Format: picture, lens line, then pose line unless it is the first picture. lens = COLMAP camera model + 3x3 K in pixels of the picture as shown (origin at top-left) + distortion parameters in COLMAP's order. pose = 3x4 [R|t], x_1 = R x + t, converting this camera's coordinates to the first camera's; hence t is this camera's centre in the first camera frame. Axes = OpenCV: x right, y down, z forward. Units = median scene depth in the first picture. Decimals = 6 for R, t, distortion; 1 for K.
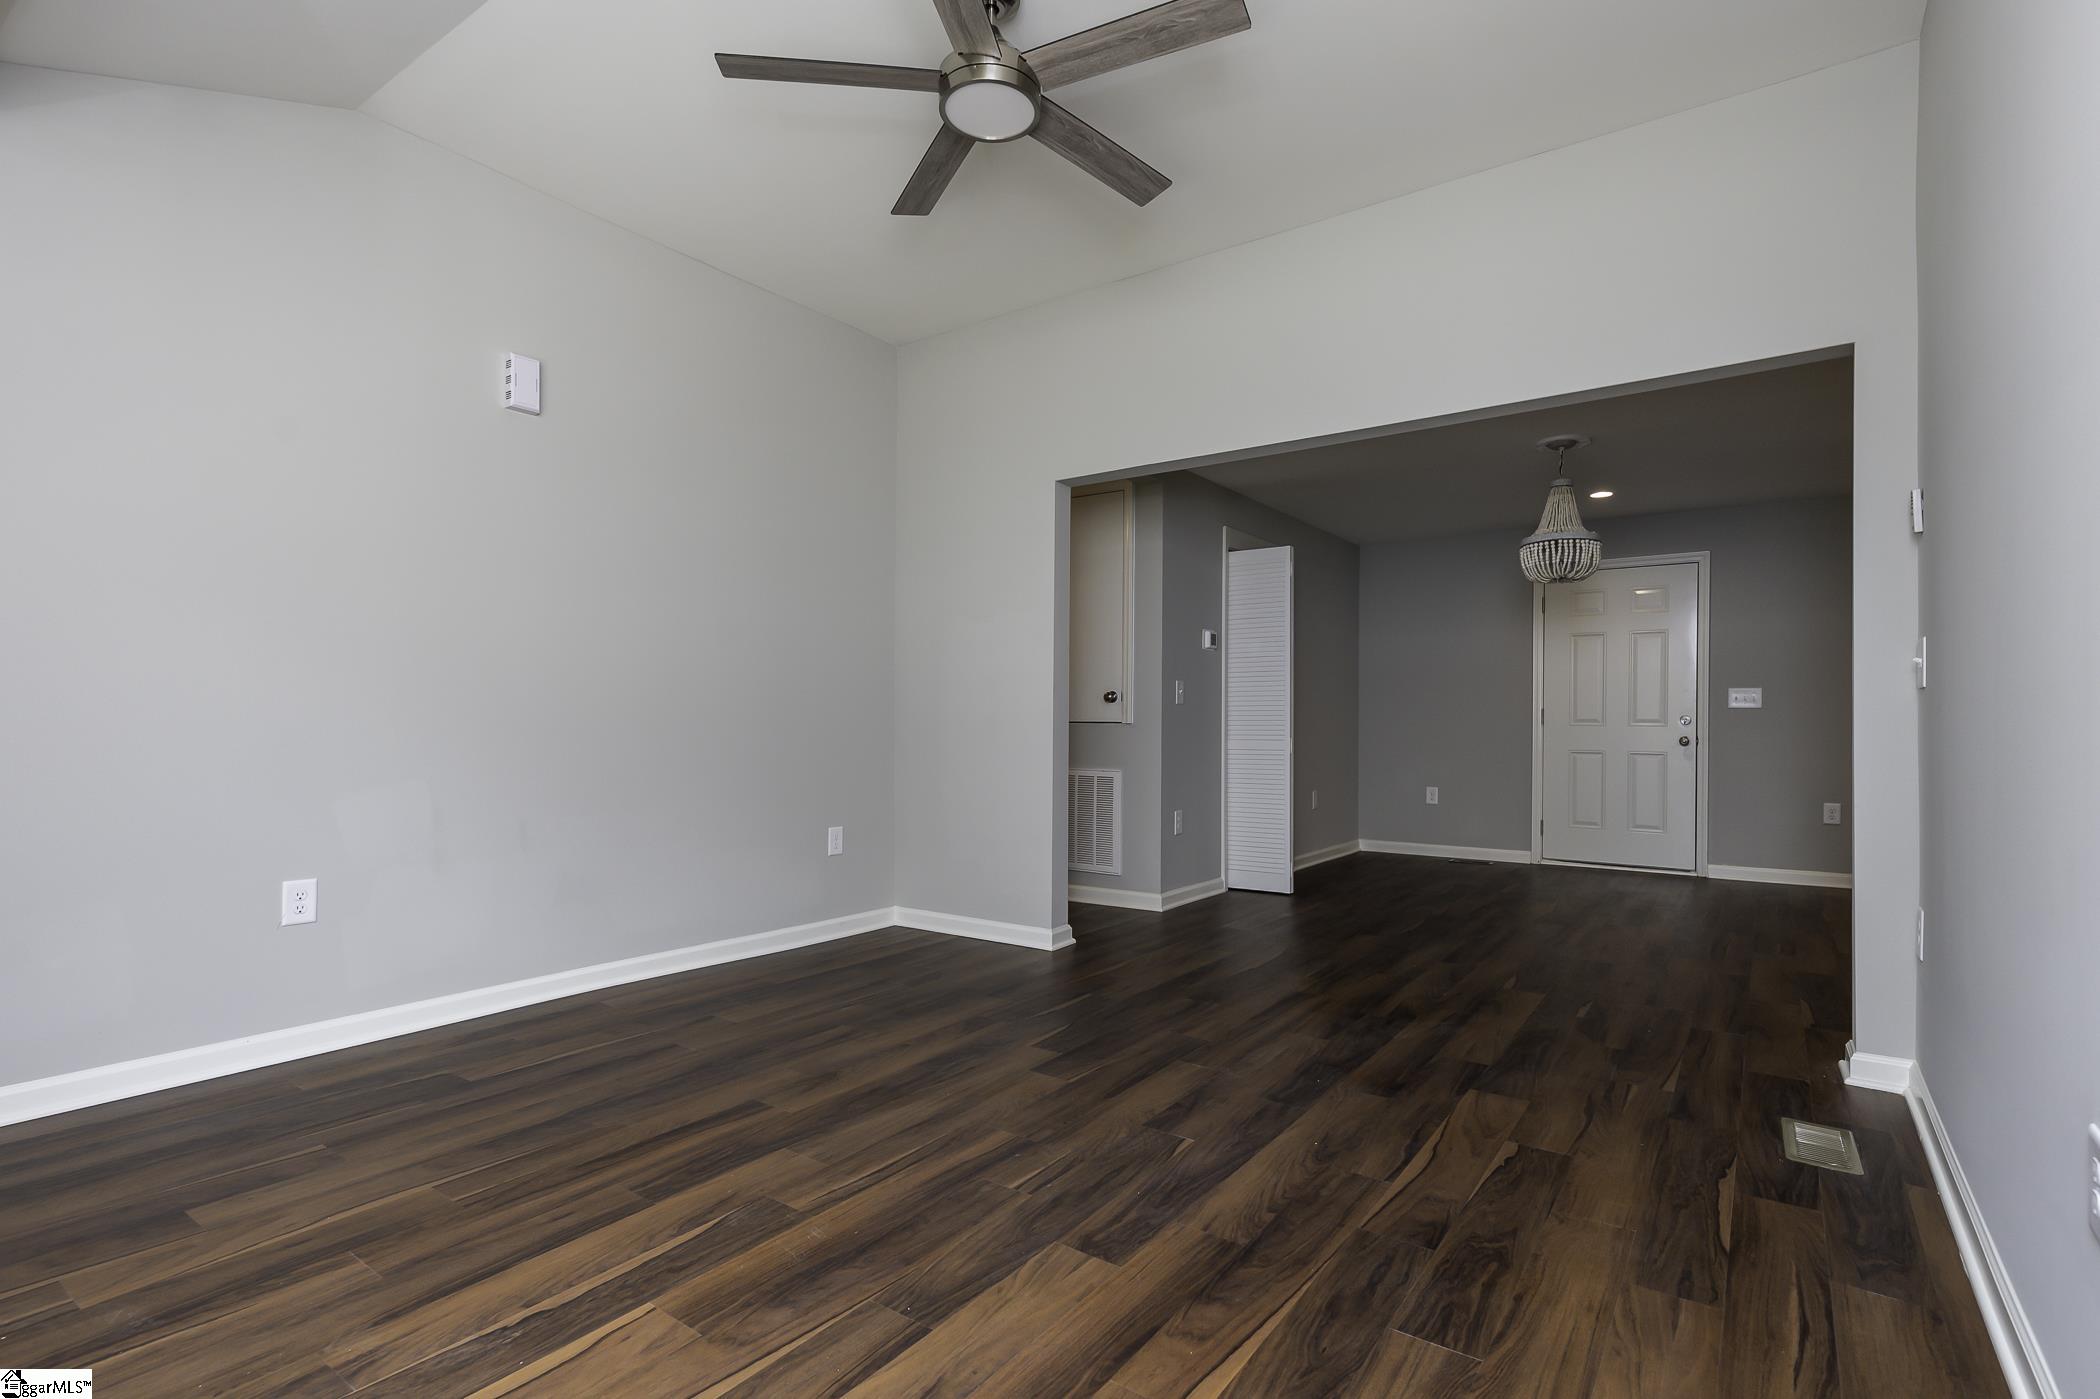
lens RADIAL K [[999.7, 0, 1055.6], [0, 999.7, 717.0], [0, 0, 1]] dist [0.007836, 0.000159]
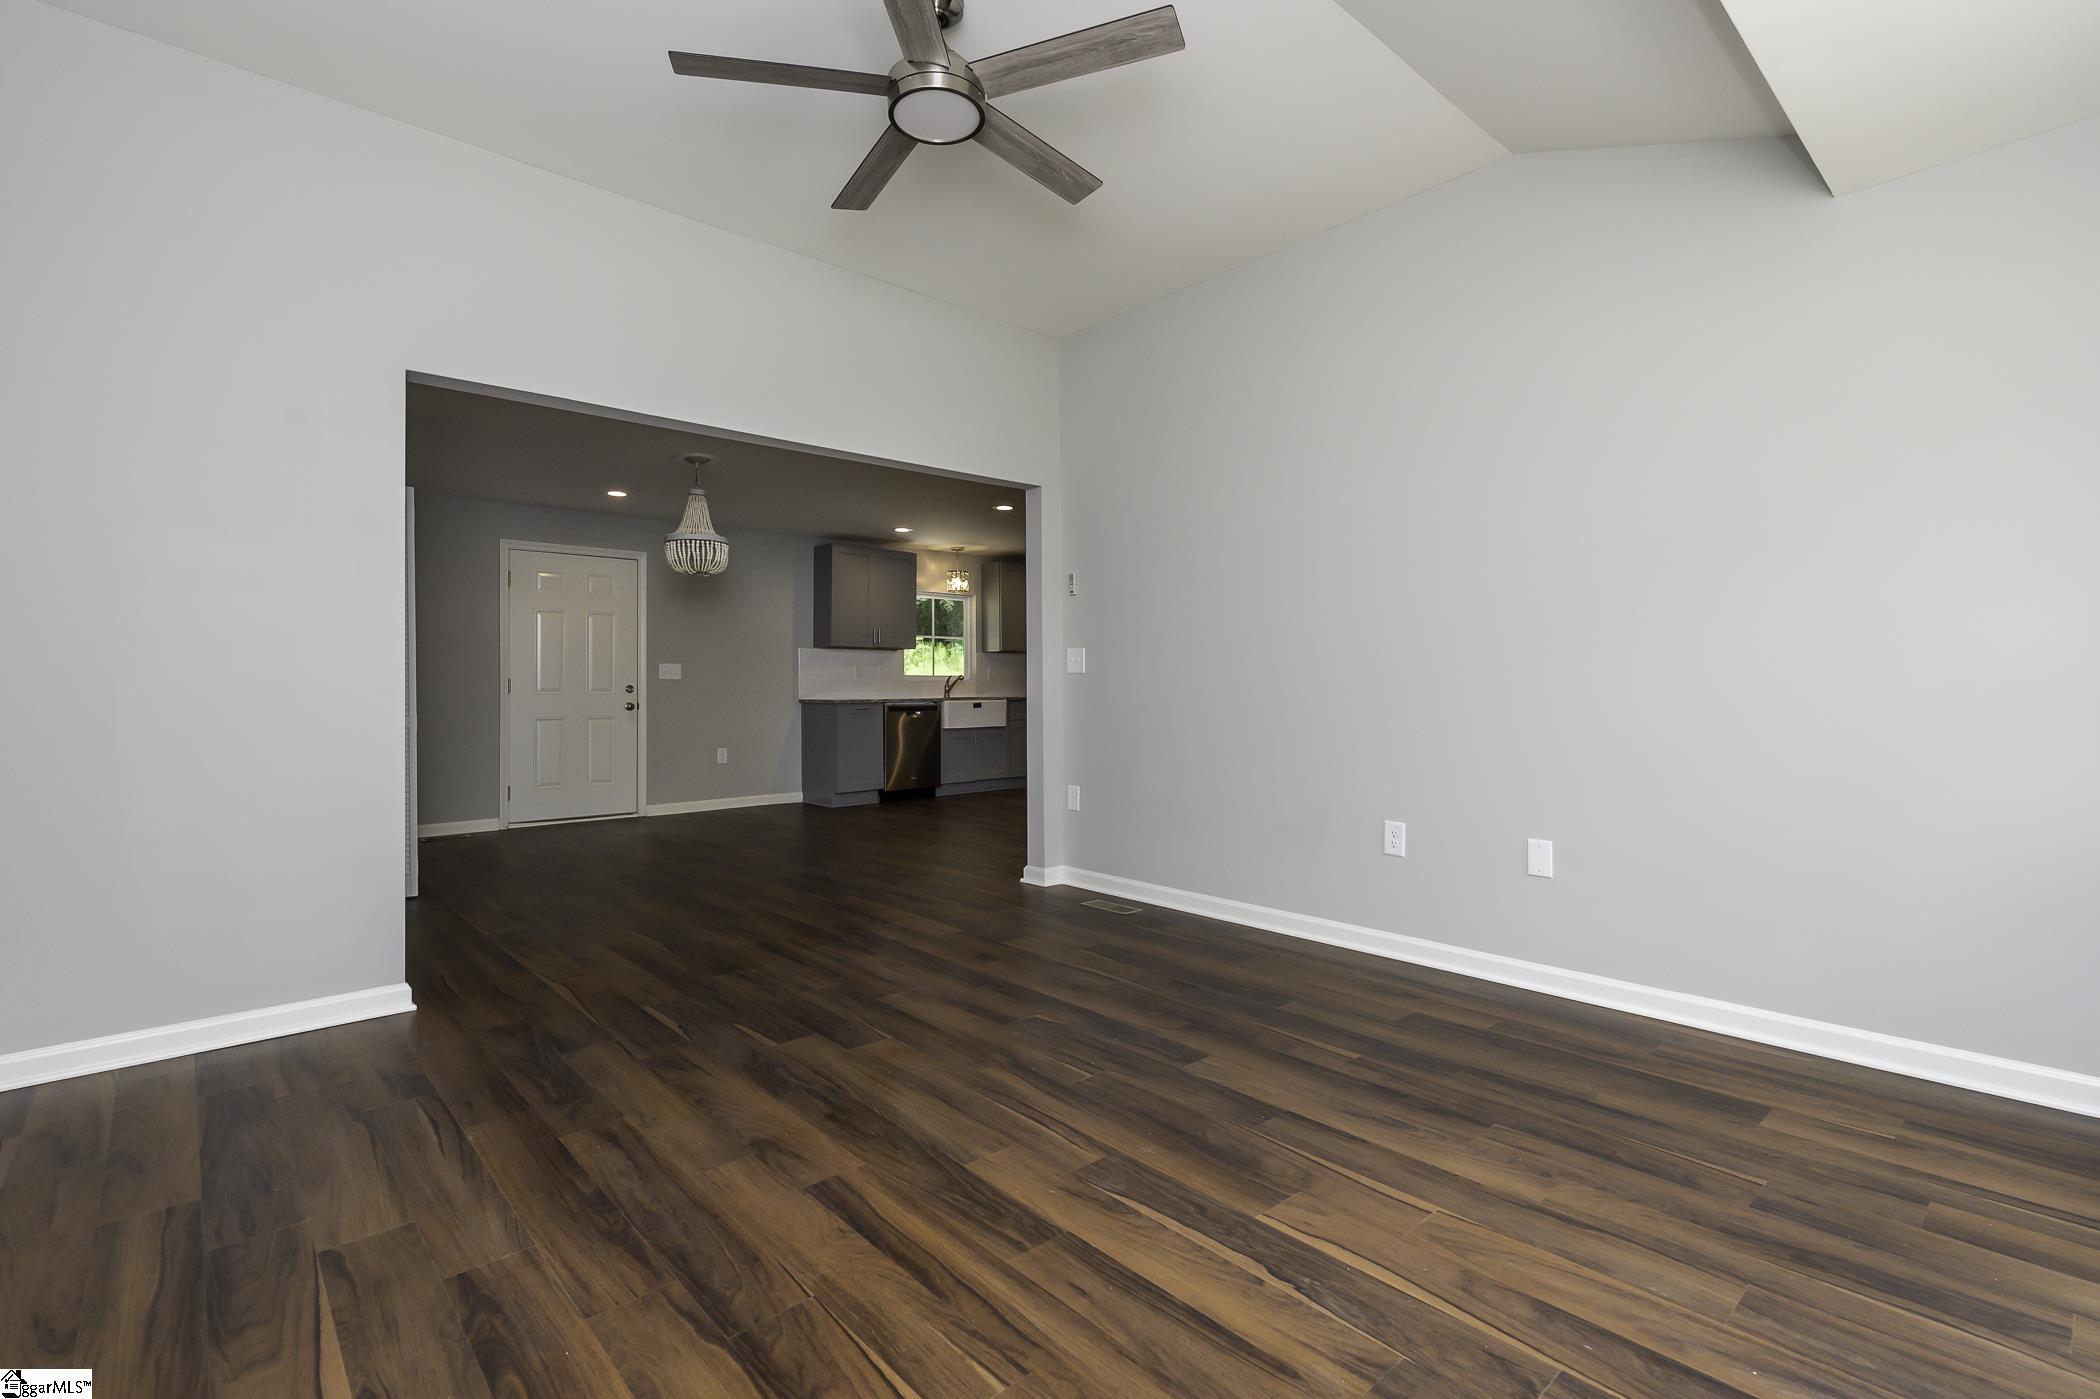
lens RADIAL K [[958.9, 0, 1043.1], [0, 958.9, 693.0], [0, 0, 1]] dist [0.007775, -0.000241]
pose [[0.217860, -0.010348, 0.975925, -1.081149], [-0.000618, 0.999942, 0.010741, -0.013578], [-0.975980, -0.002943, 0.217841, 0.716264]]
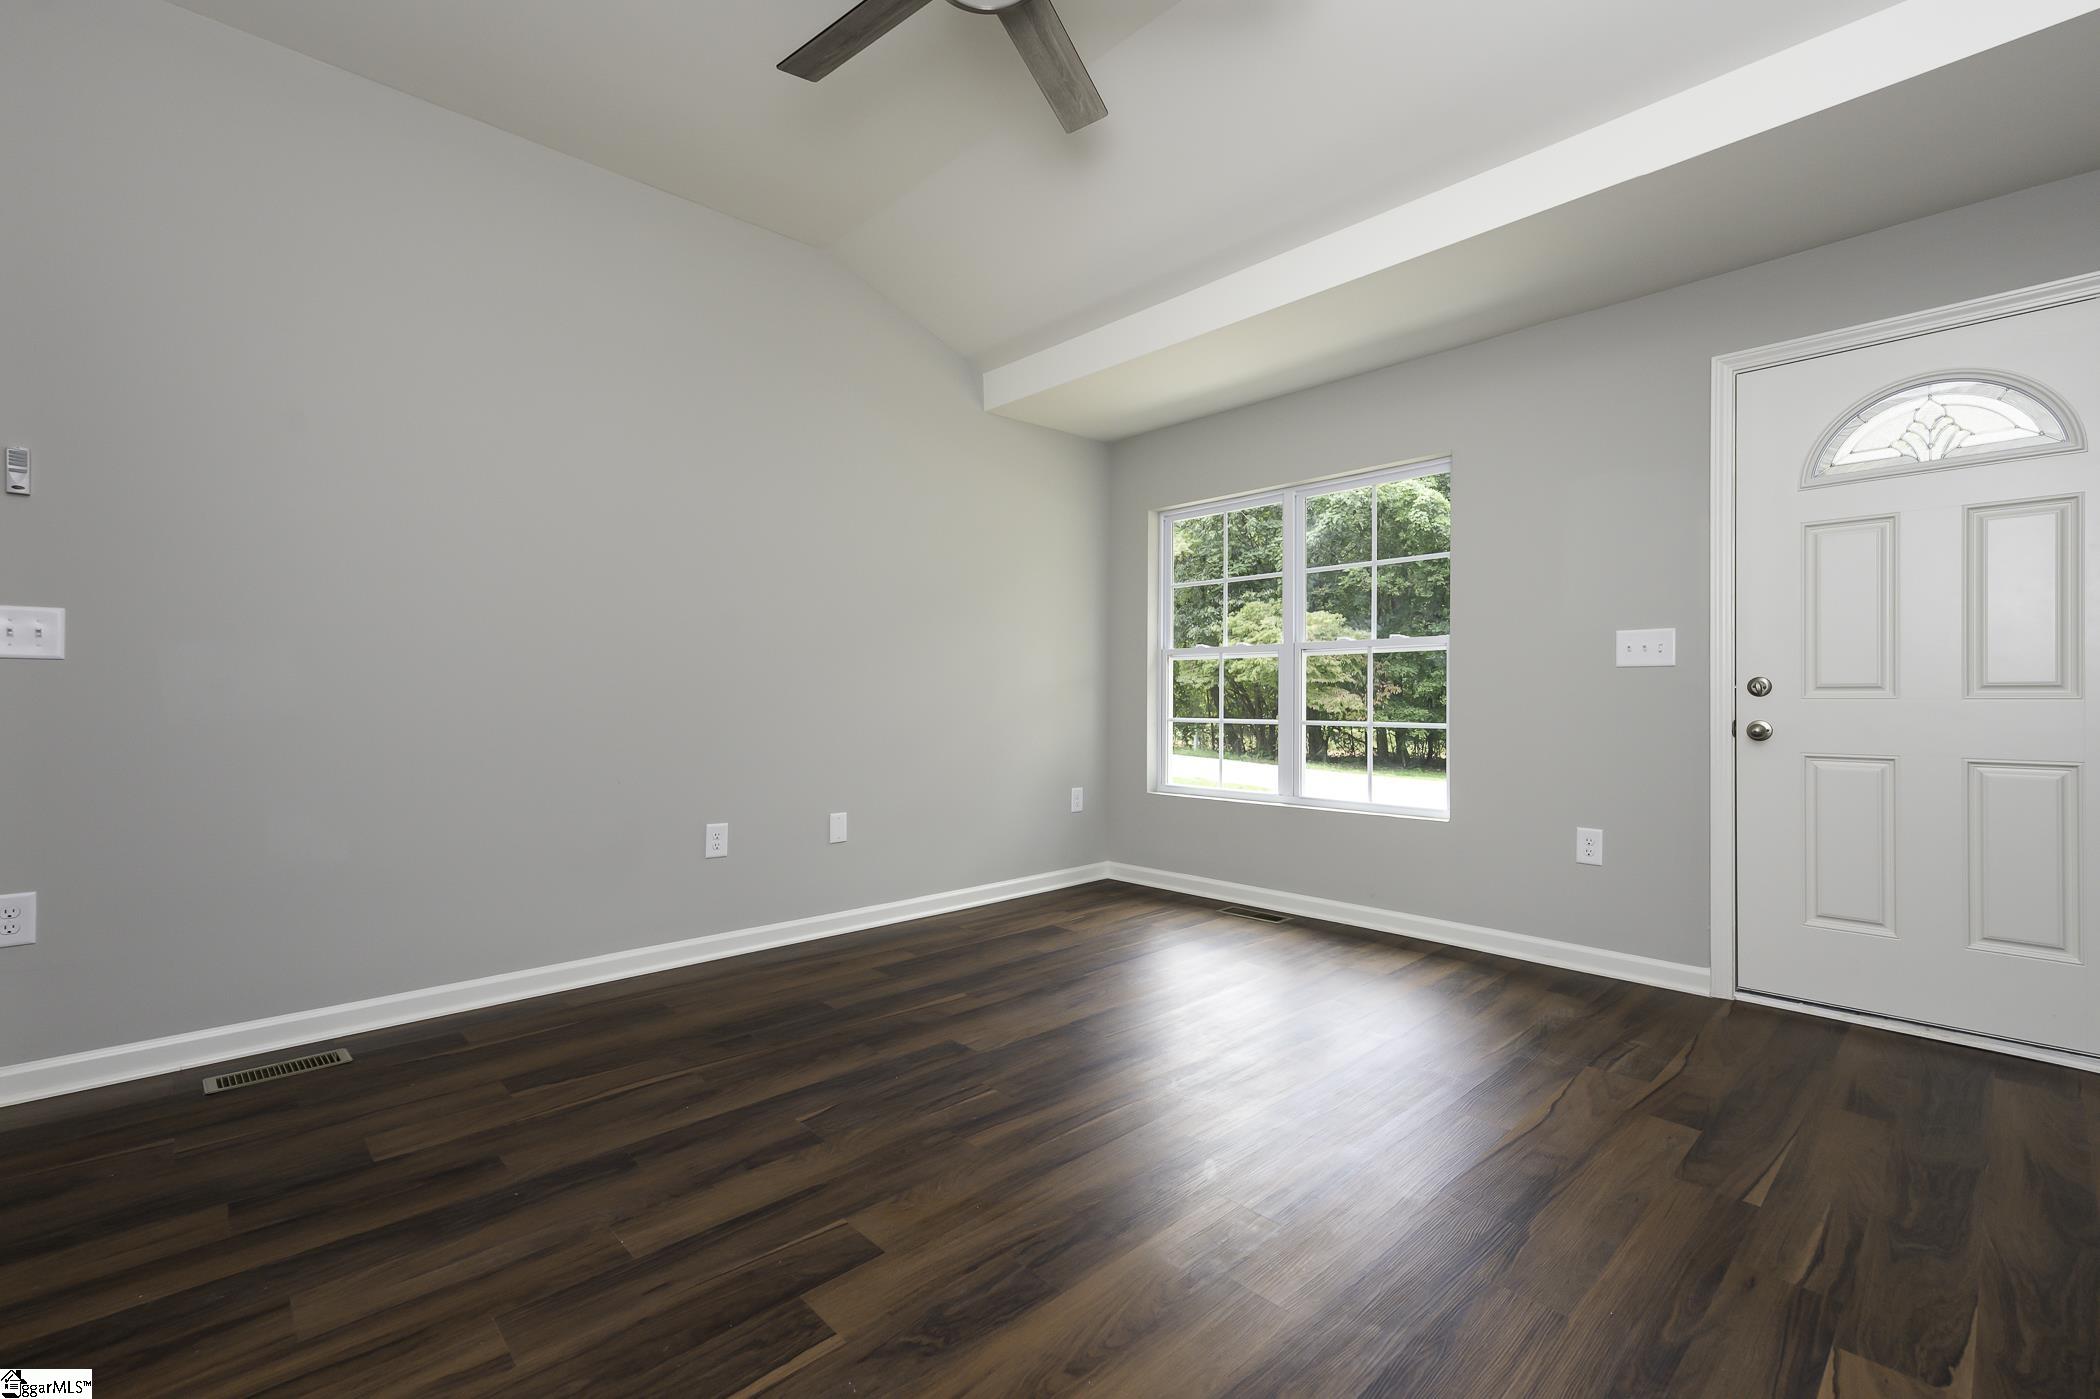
lens RADIAL K [[917.2, 0, 1063.7], [0, 917.2, 701.8], [0, 0, 1]] dist [0.015172, -0.000476]
pose [[-0.983568, -0.007282, 0.180389, -0.286526], [-0.005981, 0.999952, 0.007755, -0.001926], [-0.180437, 0.006549, -0.983565, 1.842470]]
